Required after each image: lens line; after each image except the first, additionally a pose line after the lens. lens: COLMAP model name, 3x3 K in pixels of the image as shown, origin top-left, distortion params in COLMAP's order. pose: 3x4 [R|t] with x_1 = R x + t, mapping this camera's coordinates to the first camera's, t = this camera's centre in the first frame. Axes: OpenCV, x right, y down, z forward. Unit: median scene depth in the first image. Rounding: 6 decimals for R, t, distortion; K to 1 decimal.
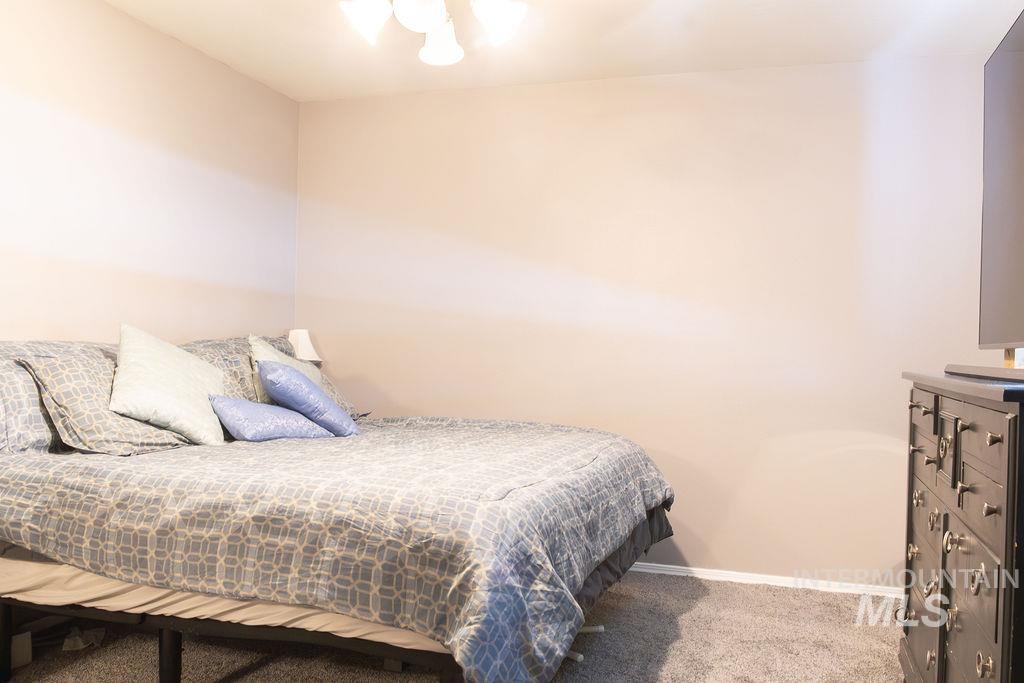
lens RADIAL K [[845.4, 0, 512.0], [0, 845.4, 341.5], [0, 0, 1]] dist [0.004814, -0.051443]
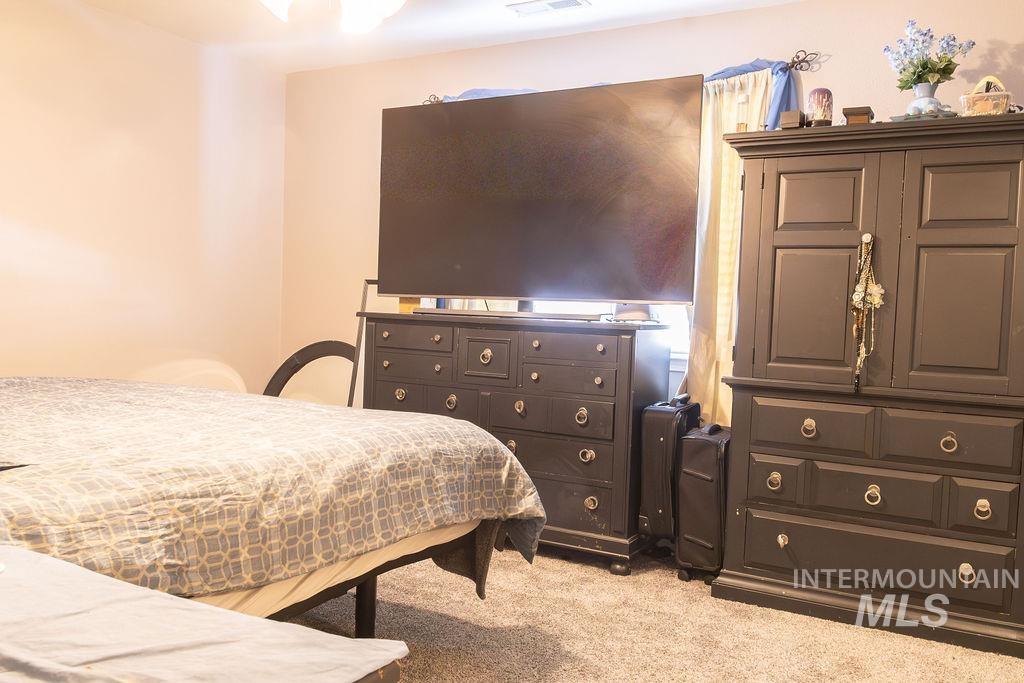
lens RADIAL K [[845.4, 0, 512.0], [0, 845.4, 341.5], [0, 0, 1]] dist [0.004814, -0.051443]
pose [[0.211851, -0.046871, 0.976177, -1.269048], [-0.025657, 0.998238, 0.053498, -0.011036], [-0.976965, -0.036379, 0.210275, 0.614232]]
